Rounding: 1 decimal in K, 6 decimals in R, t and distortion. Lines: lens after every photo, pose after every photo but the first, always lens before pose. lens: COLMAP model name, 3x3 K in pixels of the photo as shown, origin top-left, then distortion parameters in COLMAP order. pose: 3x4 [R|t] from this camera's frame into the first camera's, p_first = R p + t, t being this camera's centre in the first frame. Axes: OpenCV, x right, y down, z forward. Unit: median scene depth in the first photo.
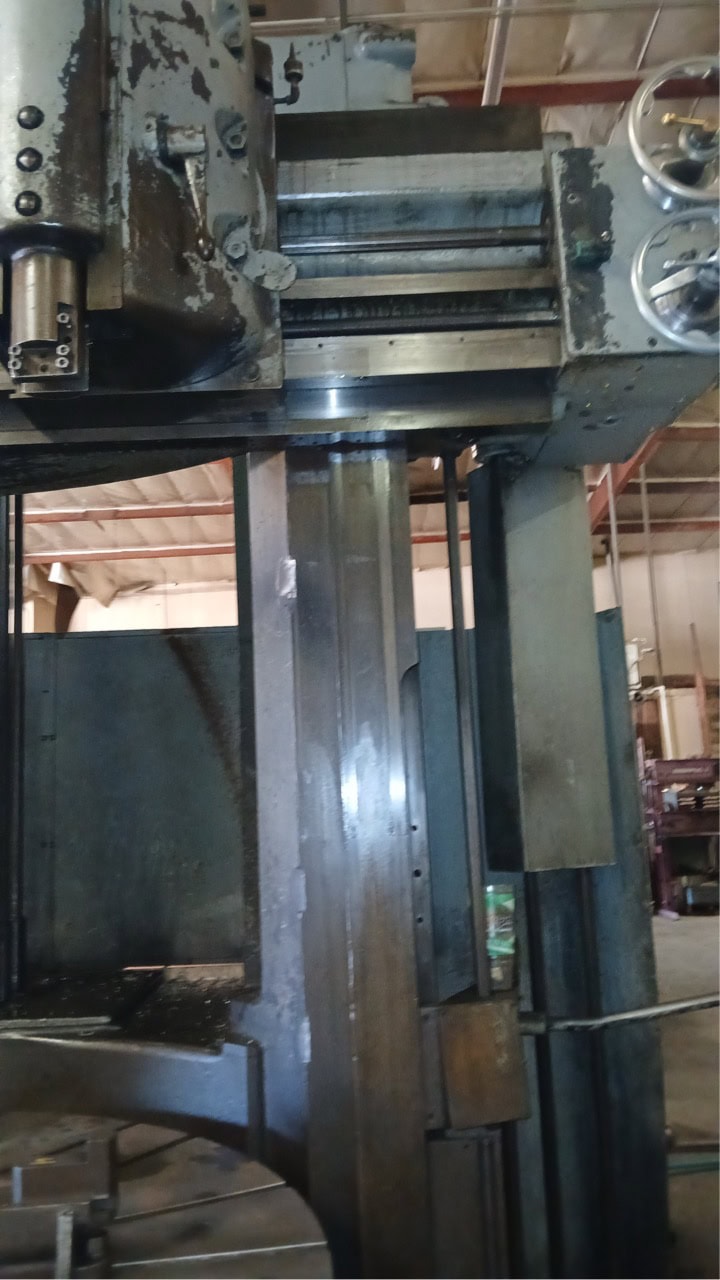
lens RADIAL K [[971.6, 0, 347.1], [0, 971.6, 657.8], [0, 0, 1]] dist [0.008181, -0.050857]
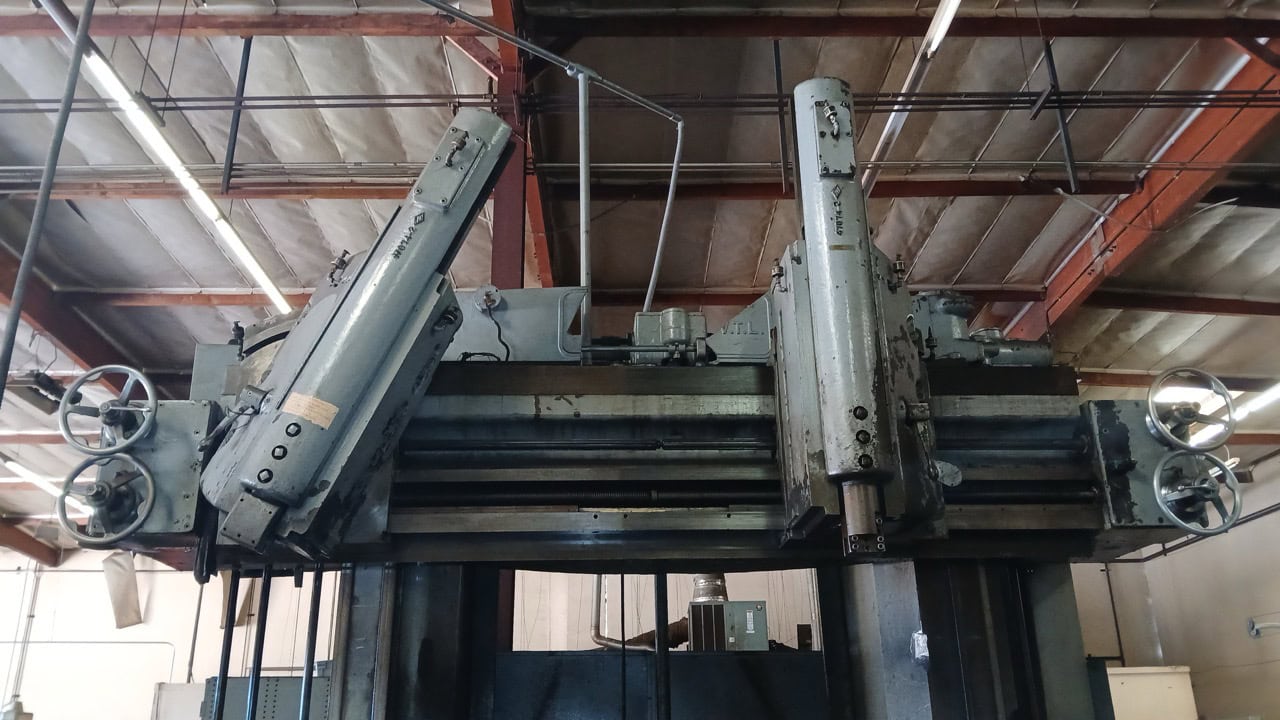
lens RADIAL K [[981.8, 0, 640.8], [0, 981.8, 392.4], [0, 0, 1]] dist [0.080140, -0.212239]
pose [[0.997940, 0.042228, 0.048302, -0.641450], [-0.030950, 0.976318, -0.214117, -0.133208], [-0.056200, 0.212181, 0.975613, -0.641481]]
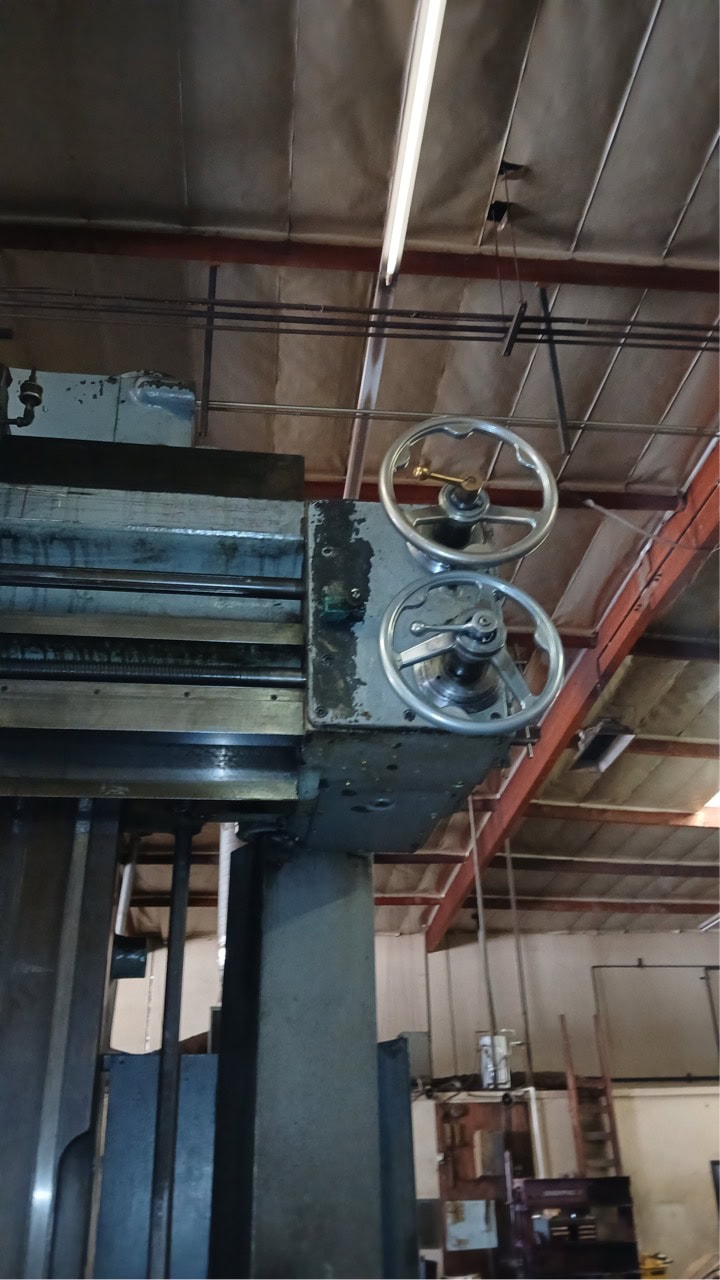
lens RADIAL K [[981.8, 0, 356.7], [0, 981.8, 658.7], [0, 0, 1]] dist [0.080140, -0.212239]
pose [[0.990100, 0.083133, 0.113098, 0.158101], [-0.038065, 0.934574, -0.353727, -0.067076], [-0.135105, 0.345920, 0.928486, 0.196154]]
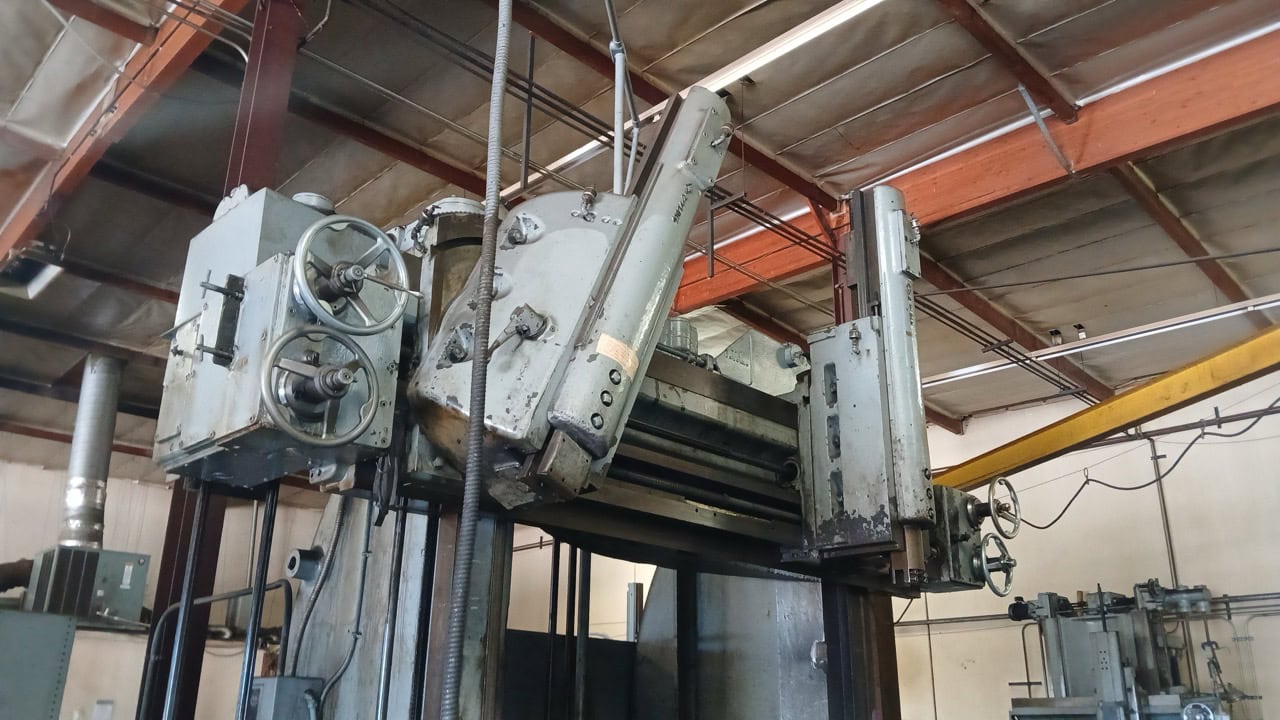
lens RADIAL K [[981.8, 0, 640.8], [0, 981.8, 392.4], [0, 0, 1]] dist [0.080140, -0.212239]
pose [[0.687758, 0.279355, 0.670038, -2.002096], [-0.140164, 0.956725, -0.255011, -0.016507], [-0.712281, 0.081471, 0.697151, -0.102633]]
